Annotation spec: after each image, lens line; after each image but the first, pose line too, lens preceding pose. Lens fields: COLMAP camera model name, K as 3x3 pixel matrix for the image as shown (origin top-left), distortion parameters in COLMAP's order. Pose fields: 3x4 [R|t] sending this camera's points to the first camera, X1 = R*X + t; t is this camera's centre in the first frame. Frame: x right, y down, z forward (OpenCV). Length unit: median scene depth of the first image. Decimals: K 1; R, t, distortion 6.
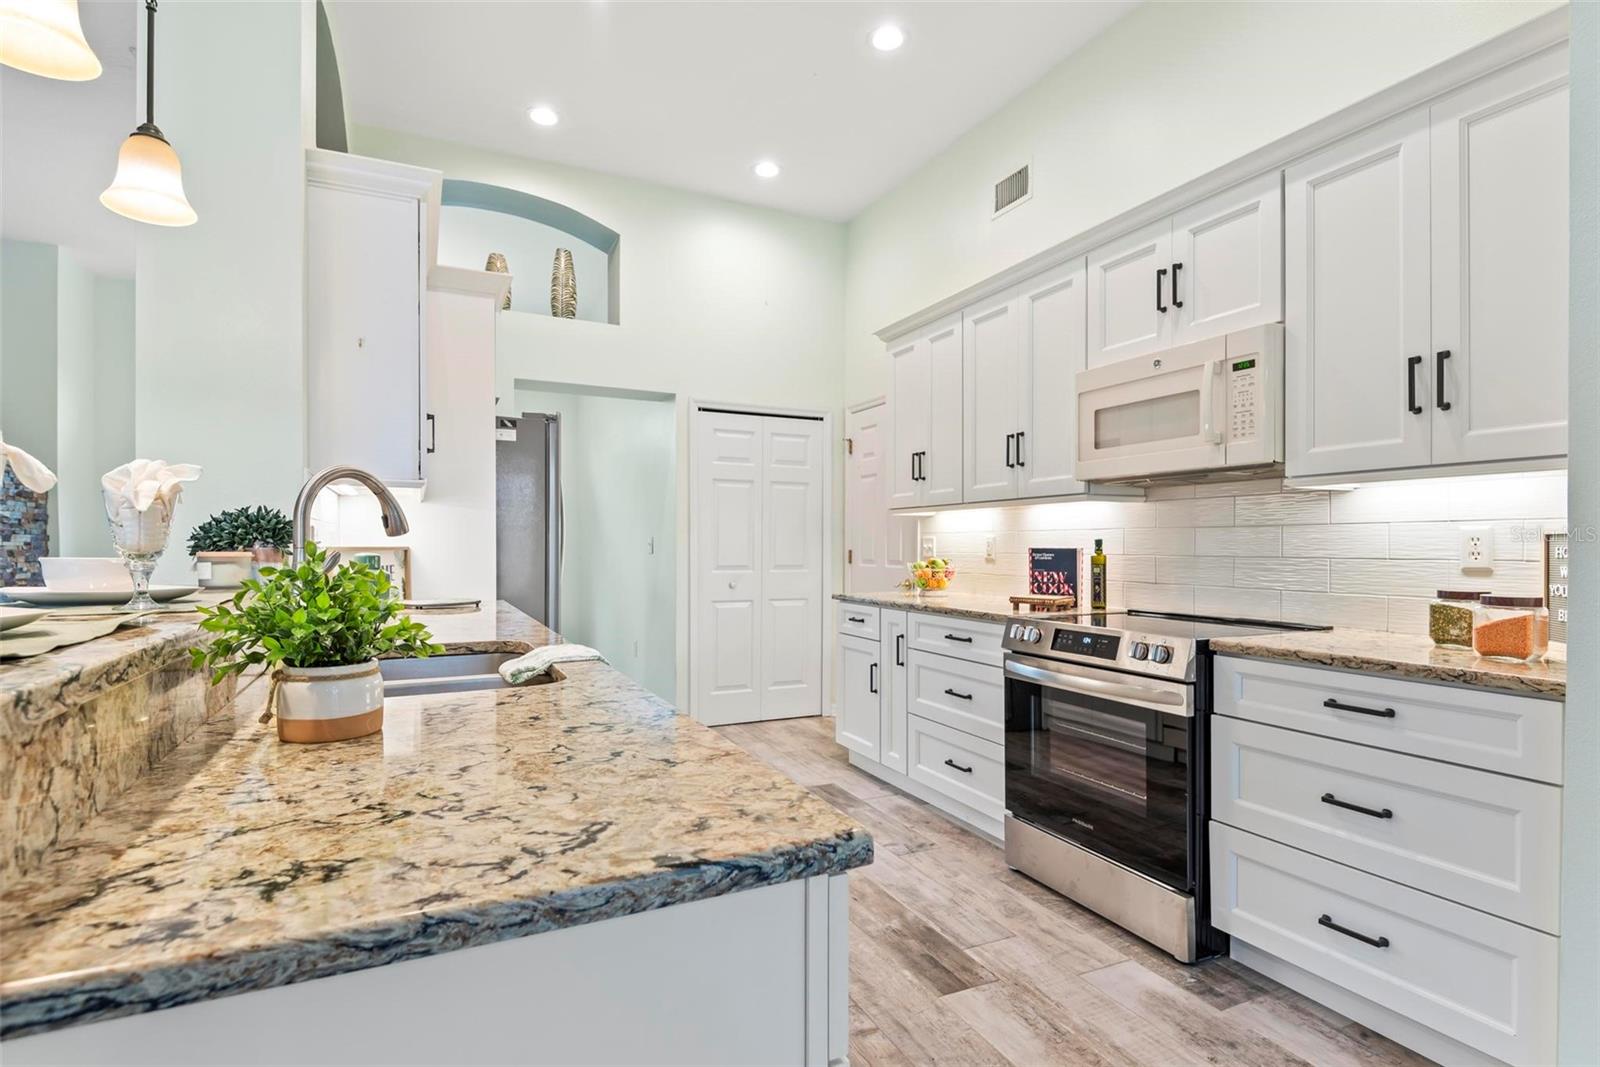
lens RADIAL K [[787.7, 0, 814.4], [0, 787.7, 549.9], [0, 0, 1]] dist [0.023277, -0.019187]
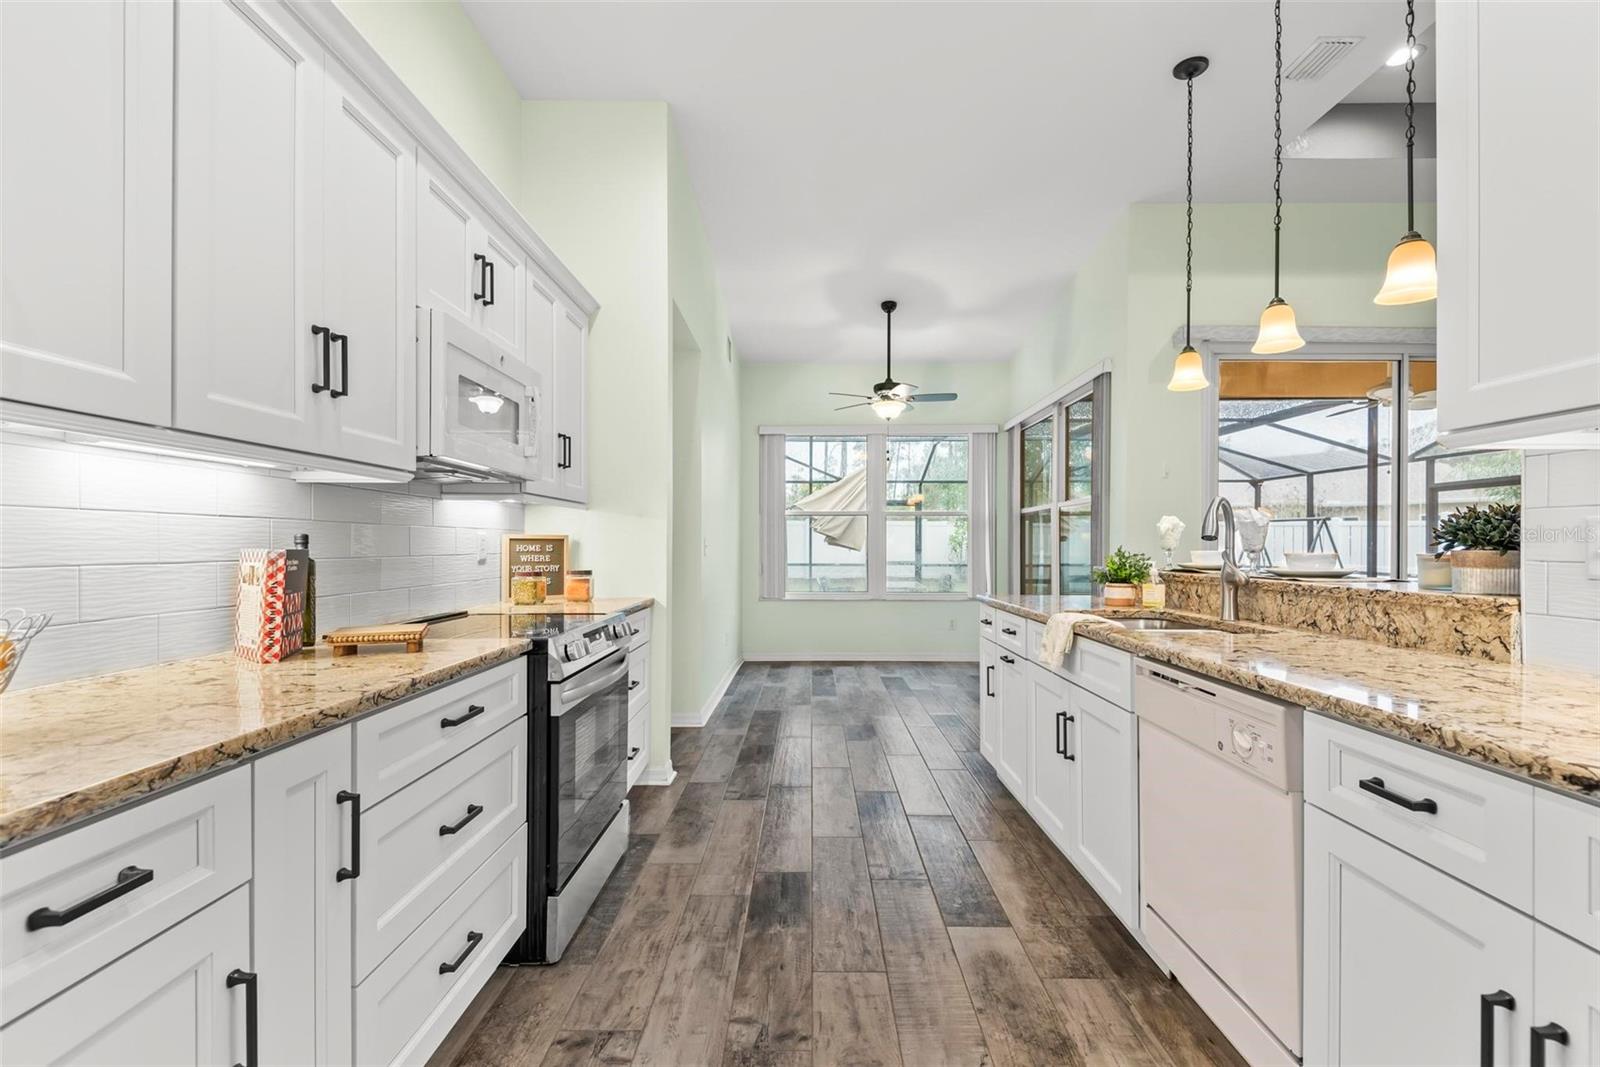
lens RADIAL K [[730.8, 0, 800.6], [0, 730.8, 544.9], [0, 0, 1]] dist [0.019468, -0.010851]
pose [[-0.891449, -0.002349, 0.453115, -0.326414], [0.000205, 0.999984, 0.005586, -0.011947], [-0.453121, 0.005072, -0.891435, 1.723837]]
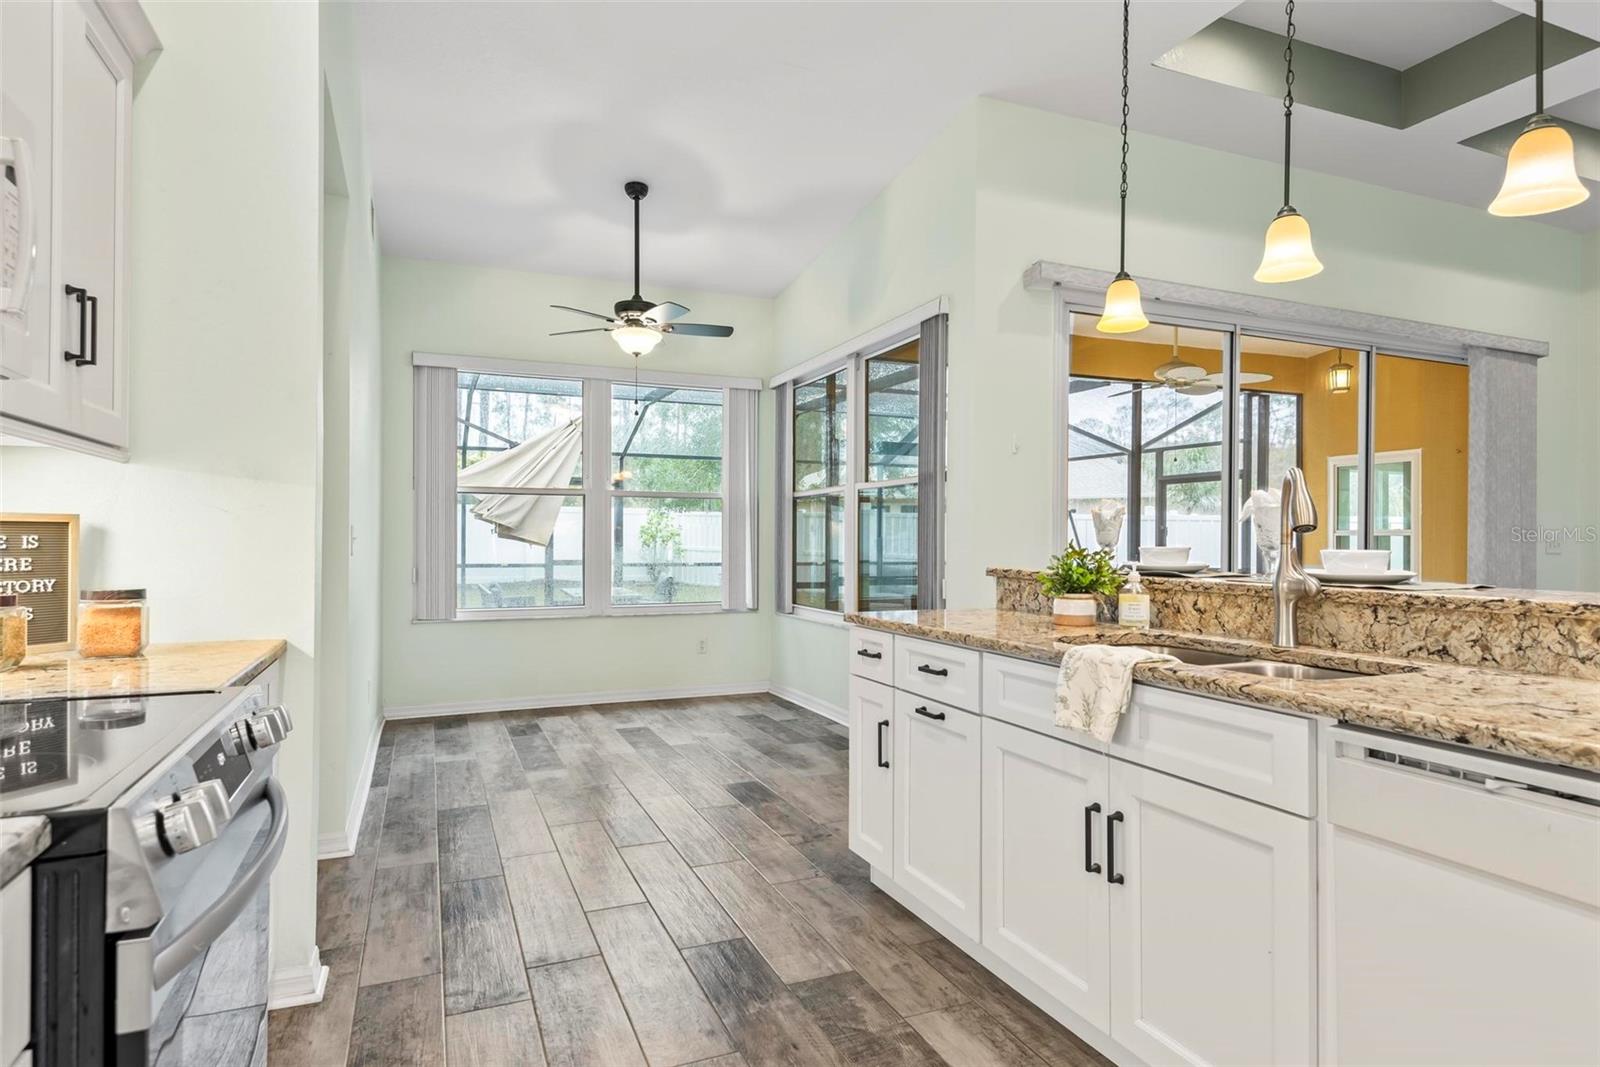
lens RADIAL K [[894.2, 0, 807.2], [0, 894.2, 536.6], [0, 0, 1]] dist [0.041123, -0.025458]
pose [[-0.998555, -0.004934, 0.053517, 0.004504], [-0.004784, 0.999984, 0.002927, -0.008689], [-0.053531, 0.002667, -0.998563, 1.459673]]
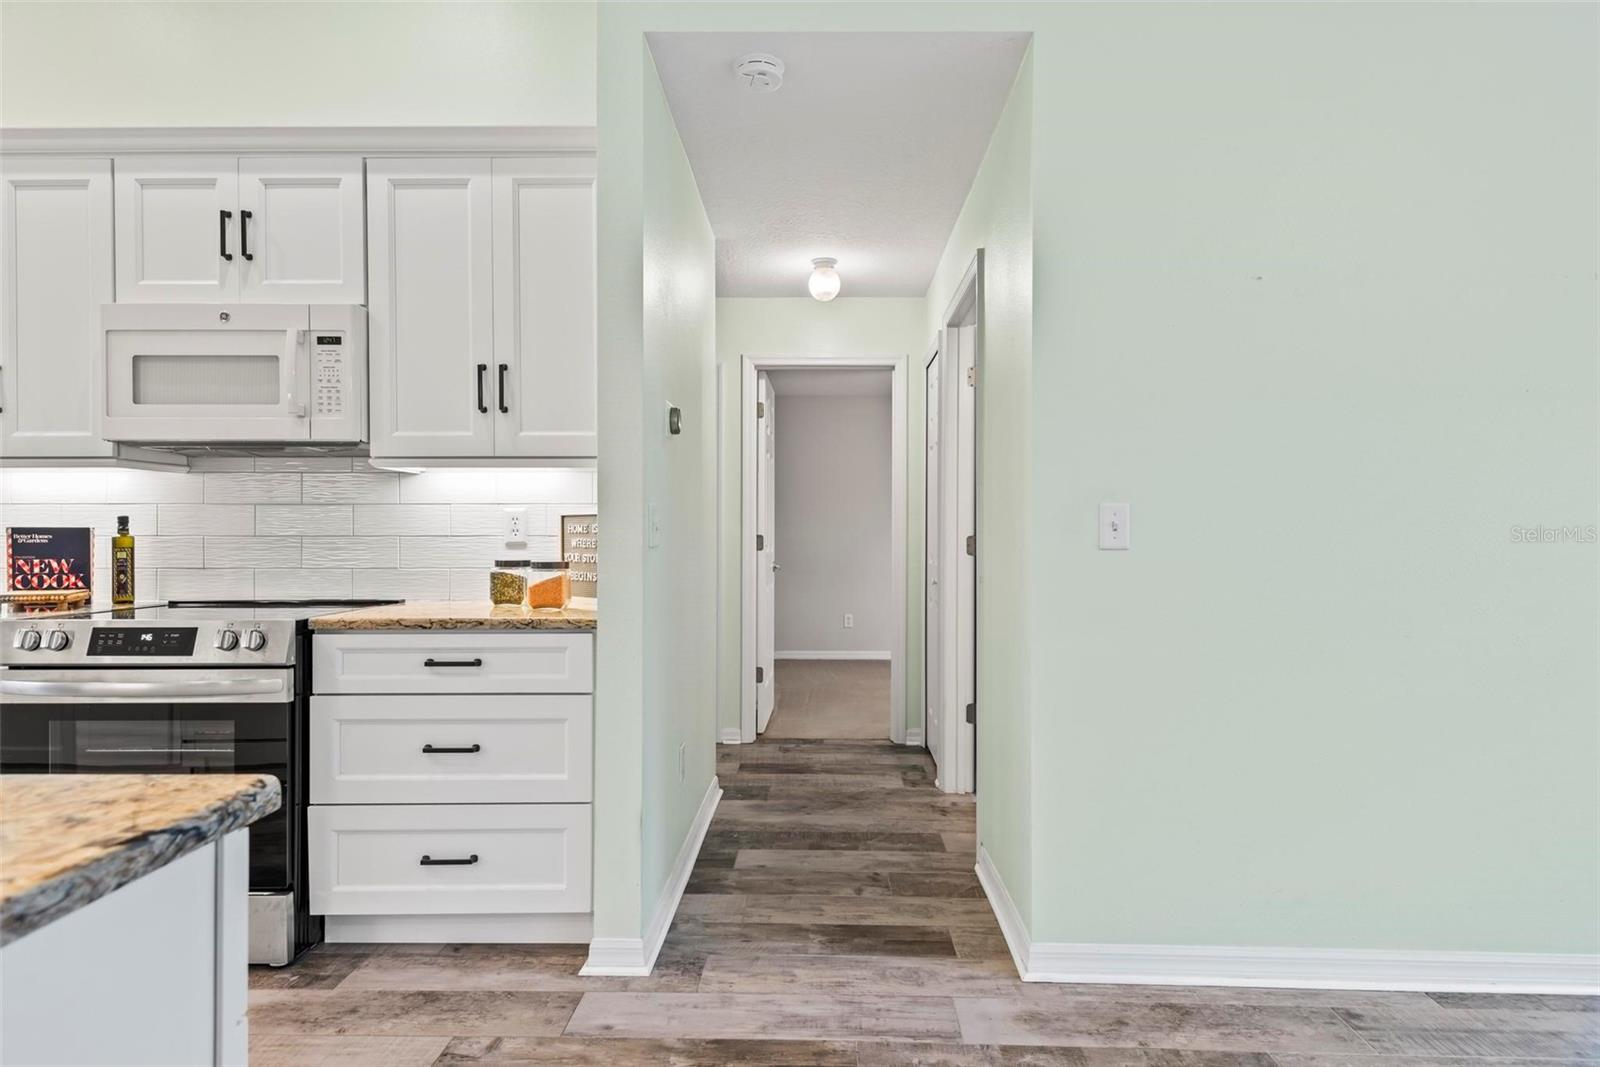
lens RADIAL K [[894.2, 0, 798.2], [0, 894.2, 536.2], [0, 0, 1]] dist [0.041123, -0.025458]
pose [[0.463839, -0.002112, 0.885917, -0.174453], [0.005648, 0.999984, -0.000573, 0.014168], [-0.885901, 0.005270, 0.463844, -0.035780]]
